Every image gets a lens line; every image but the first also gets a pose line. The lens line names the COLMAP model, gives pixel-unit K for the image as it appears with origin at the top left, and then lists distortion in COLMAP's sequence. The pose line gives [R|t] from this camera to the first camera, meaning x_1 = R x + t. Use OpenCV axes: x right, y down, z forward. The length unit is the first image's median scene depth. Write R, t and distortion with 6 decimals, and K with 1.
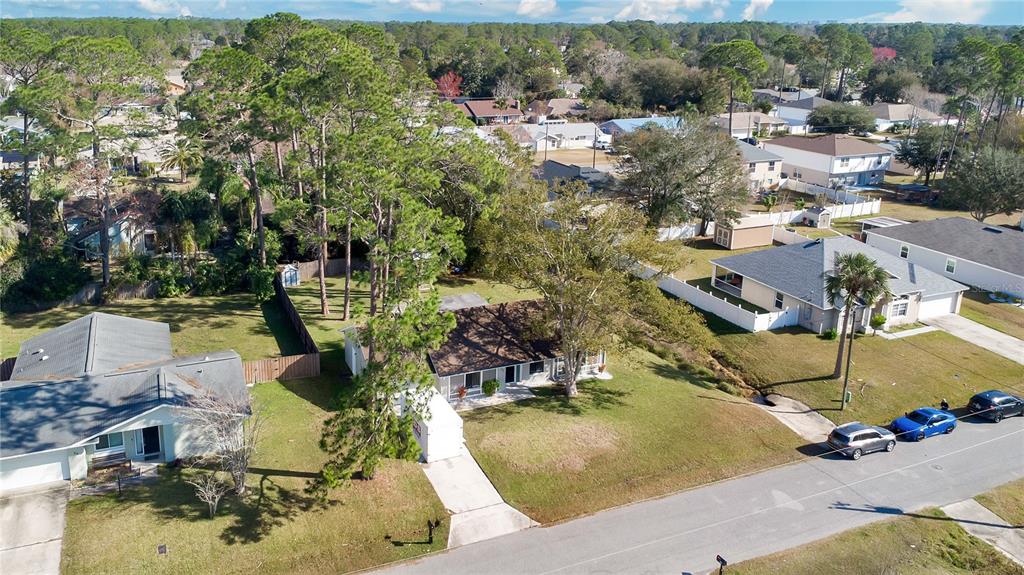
lens RADIAL K [[763.3, 0, 485.8], [0, 763.3, 282.0], [0, 0, 1]] dist [0.009169, 0.004503]
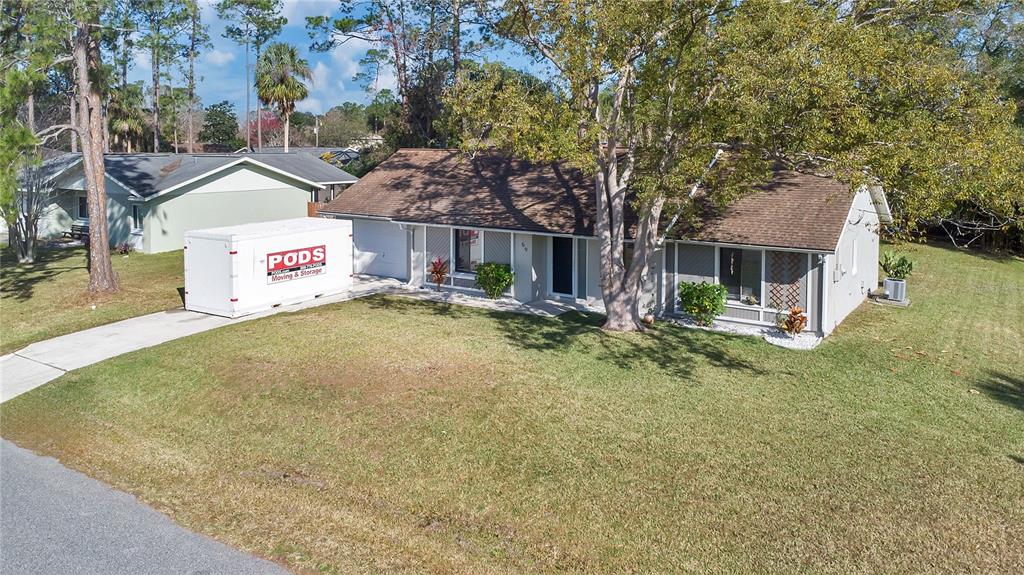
lens RADIAL K [[763.3, 0, 485.8], [0, 763.3, 282.0], [0, 0, 1]] dist [0.009169, 0.004503]
pose [[0.536149, 0.133490, -0.833502, 0.369114], [-0.263550, 0.964528, -0.015053, 0.140626], [0.801927, 0.227740, 0.552312, 0.703465]]
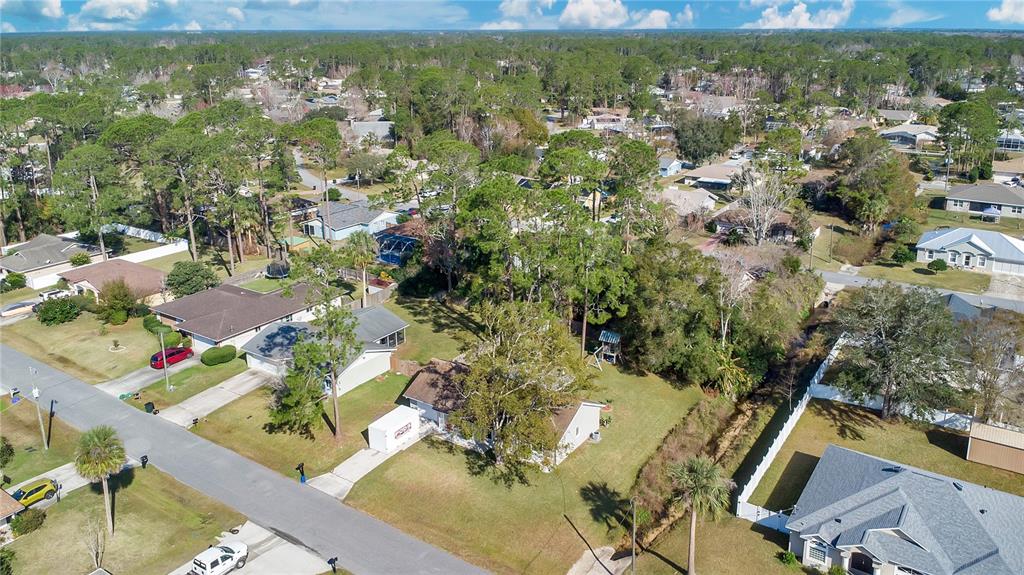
lens RADIAL K [[763.3, 0, 485.8], [0, 763.3, 282.0], [0, 0, 1]] dist [0.009169, 0.004503]
pose [[0.528012, 0.250253, -0.811528, 1.046813], [-0.254920, 0.958233, 0.129632, -0.306960], [0.810074, 0.138428, 0.569753, 0.174309]]
